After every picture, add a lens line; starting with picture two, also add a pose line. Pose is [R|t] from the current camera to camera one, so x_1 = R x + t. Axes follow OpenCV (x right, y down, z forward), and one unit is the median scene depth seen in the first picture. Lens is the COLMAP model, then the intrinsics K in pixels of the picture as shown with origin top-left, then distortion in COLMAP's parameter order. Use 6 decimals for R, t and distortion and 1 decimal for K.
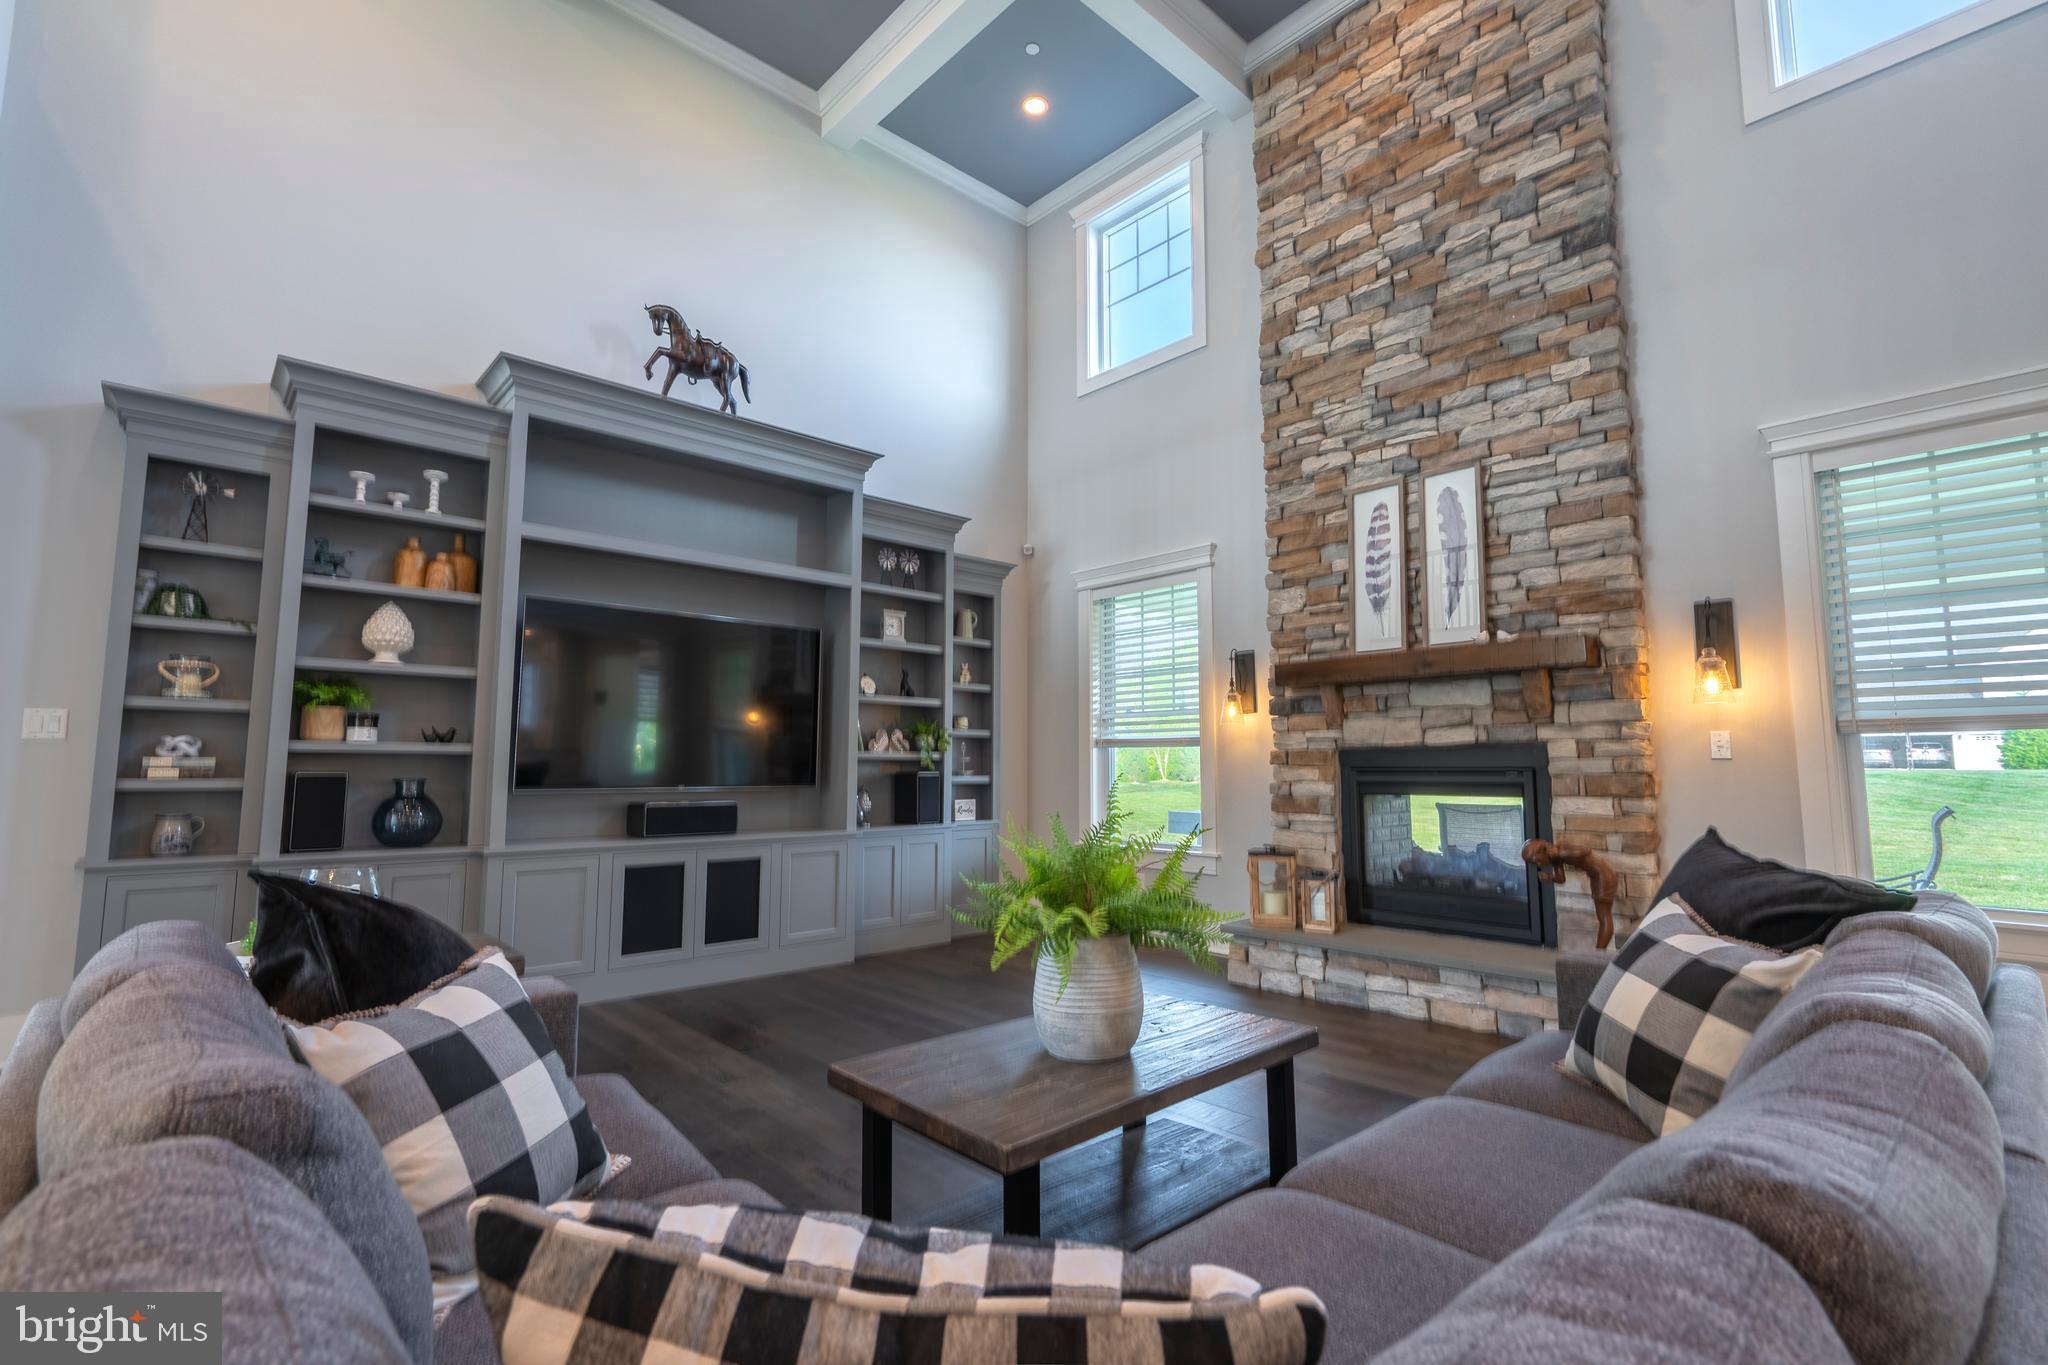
lens RADIAL K [[931.6, 0, 1005.8], [0, 931.6, 678.3], [0, 0, 1]] dist [-0.002442, 0.001543]
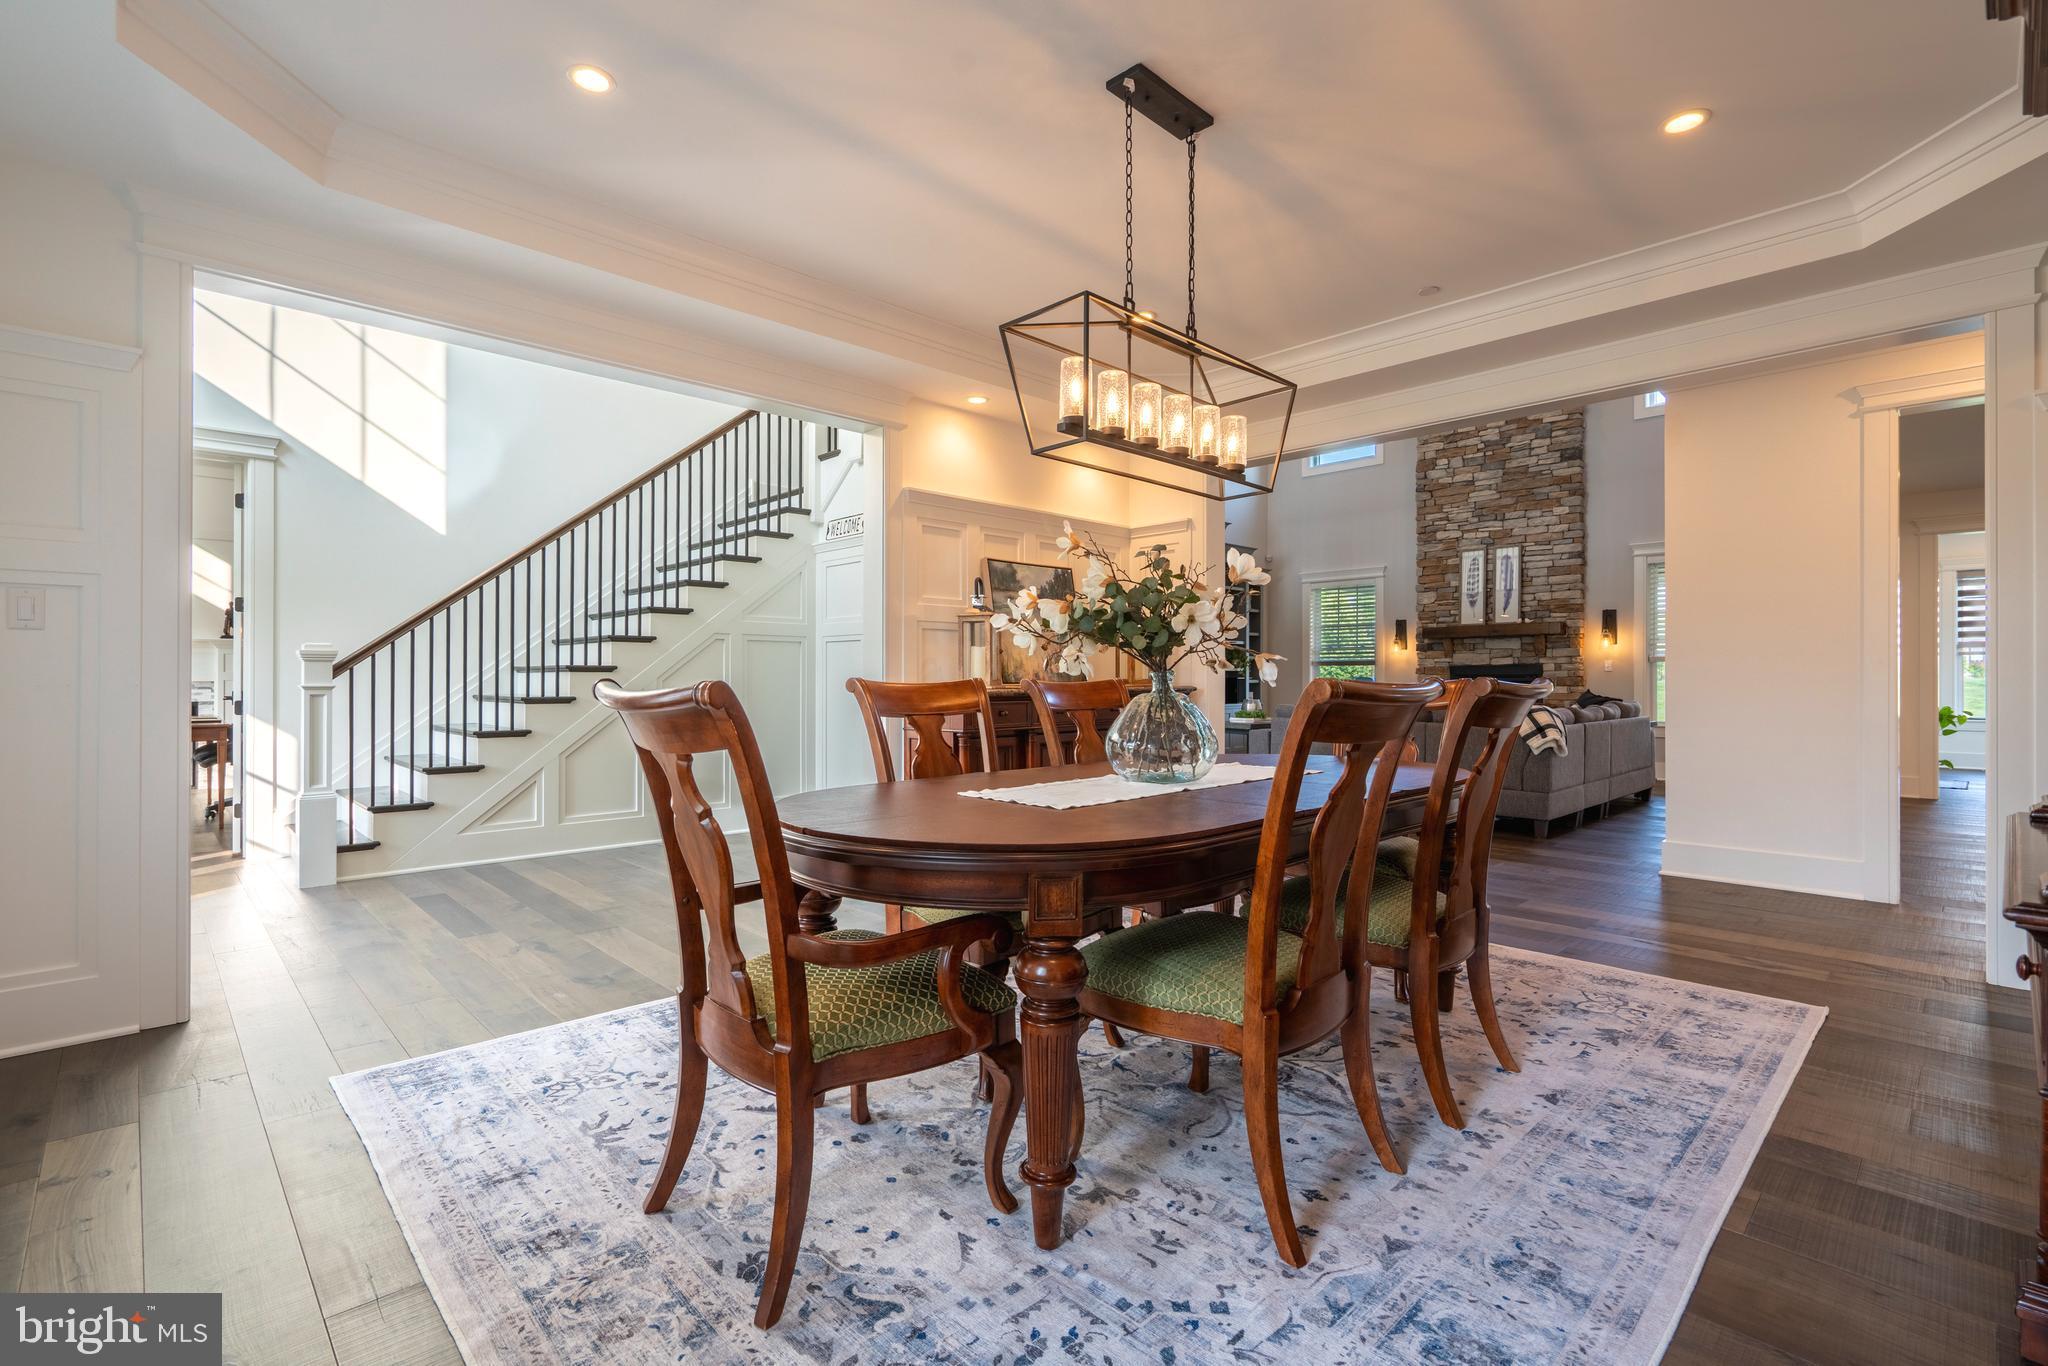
lens RADIAL K [[931.6, 0, 1023.0], [0, 931.6, 684.7], [0, 0, 1]] dist [-0.002442, 0.001543]
pose [[0.999711, -0.008008, 0.022688, -0.755668], [0.005488, 0.994022, 0.109043, -0.136392], [-0.023425, -0.108887, 0.993778, -1.263975]]
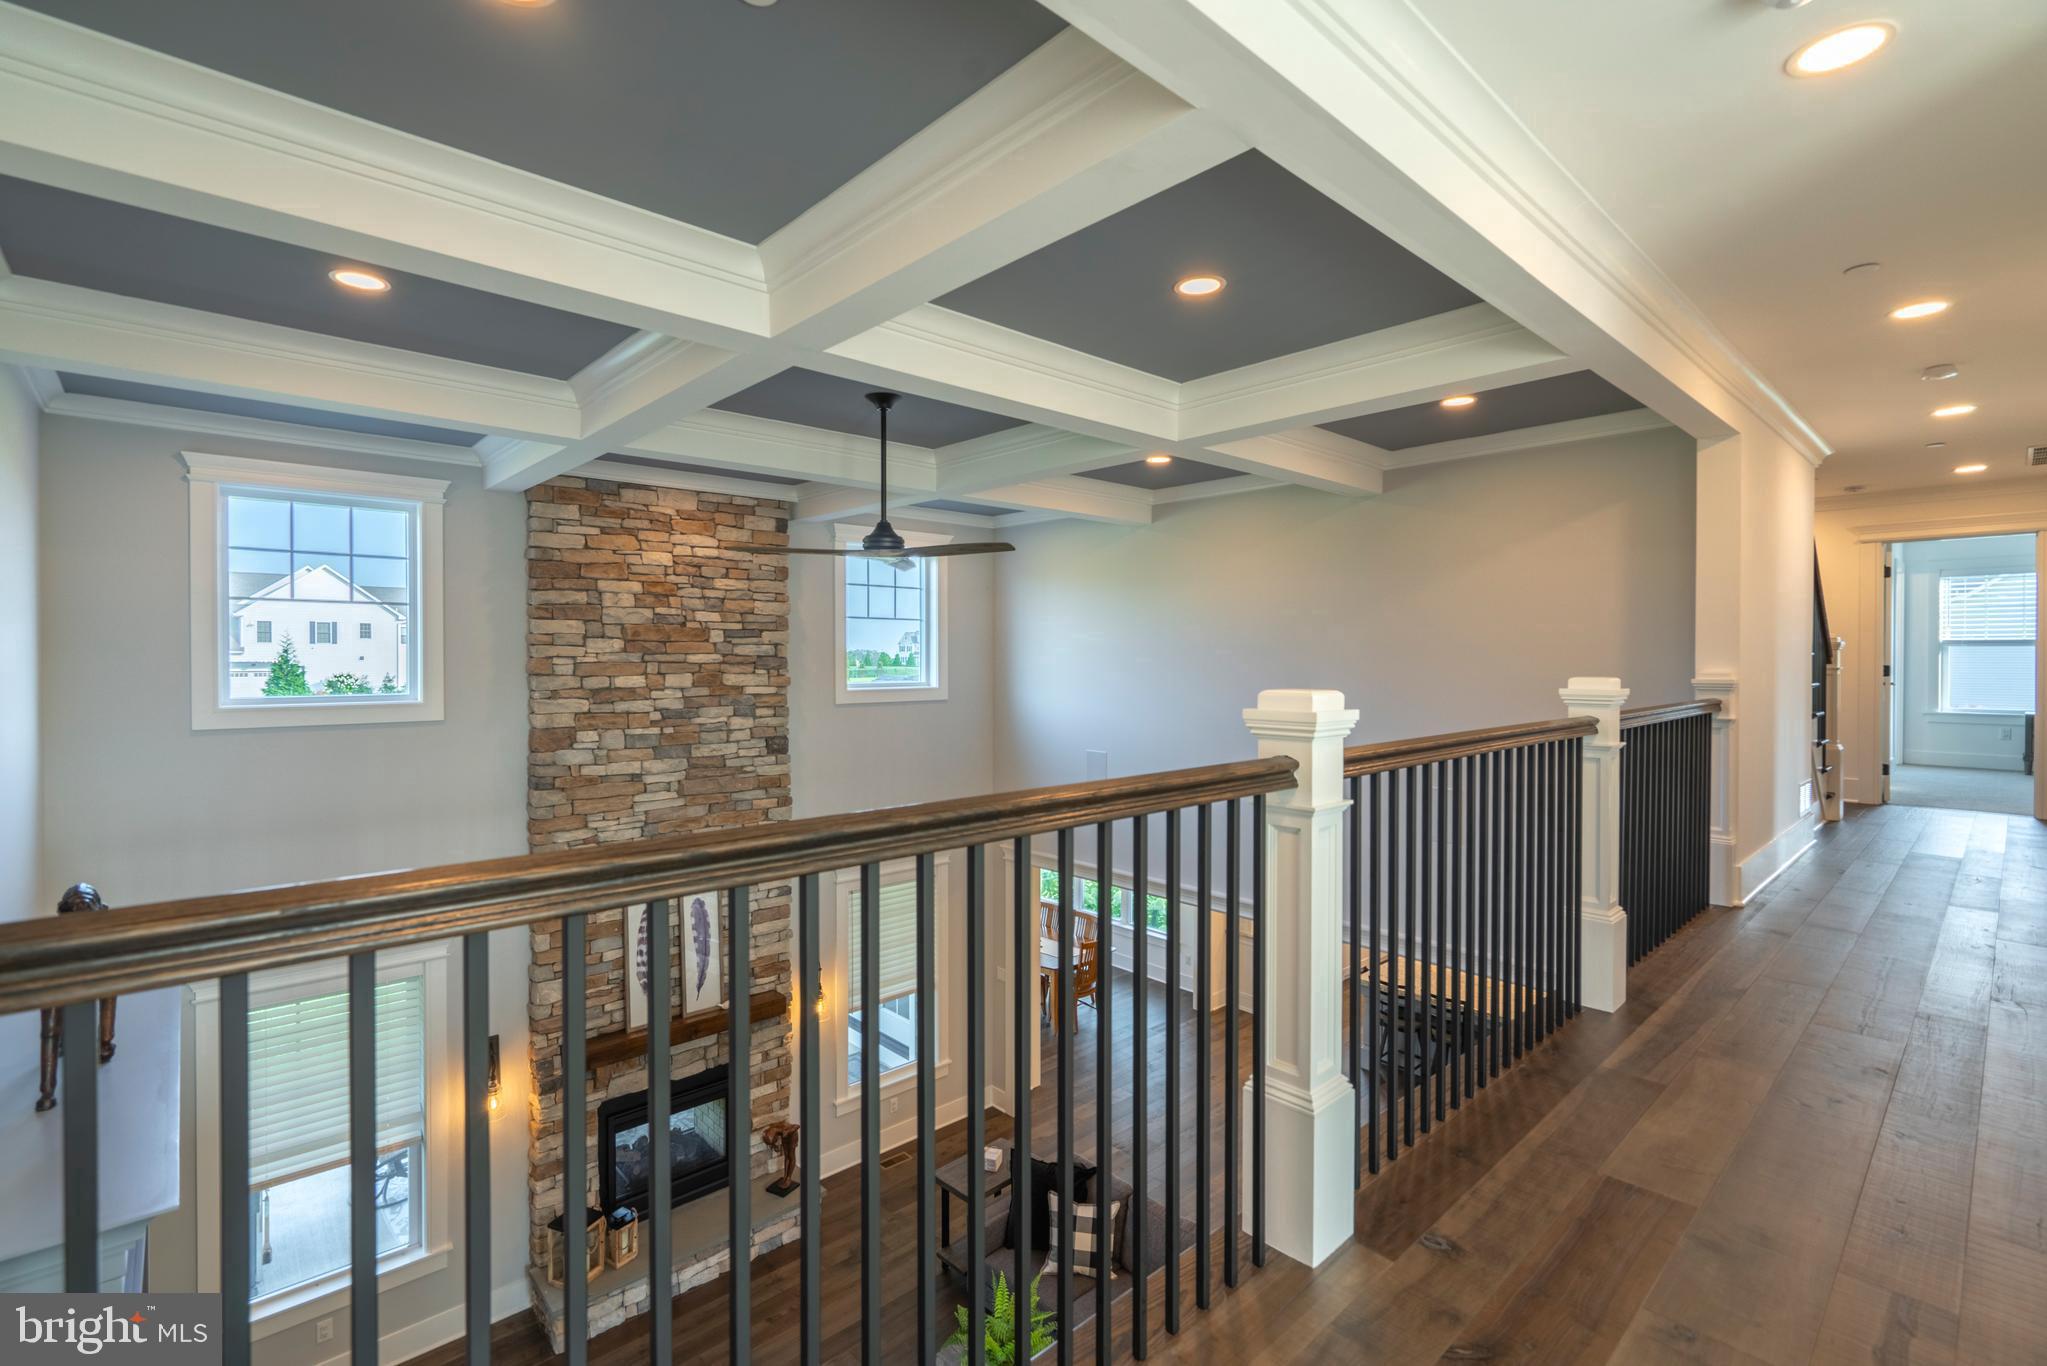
lens RADIAL K [[931.1, 0, 1006.2], [0, 931.1, 681.8], [0, 0, 1]] dist [-0.002442, 0.001543]
pose [[-0.009002, -0.031865, 0.999452, -0.909022], [-0.101175, 0.994392, 0.030793, -0.603507], [-0.994828, -0.100842, -0.012175, 0.563660]]
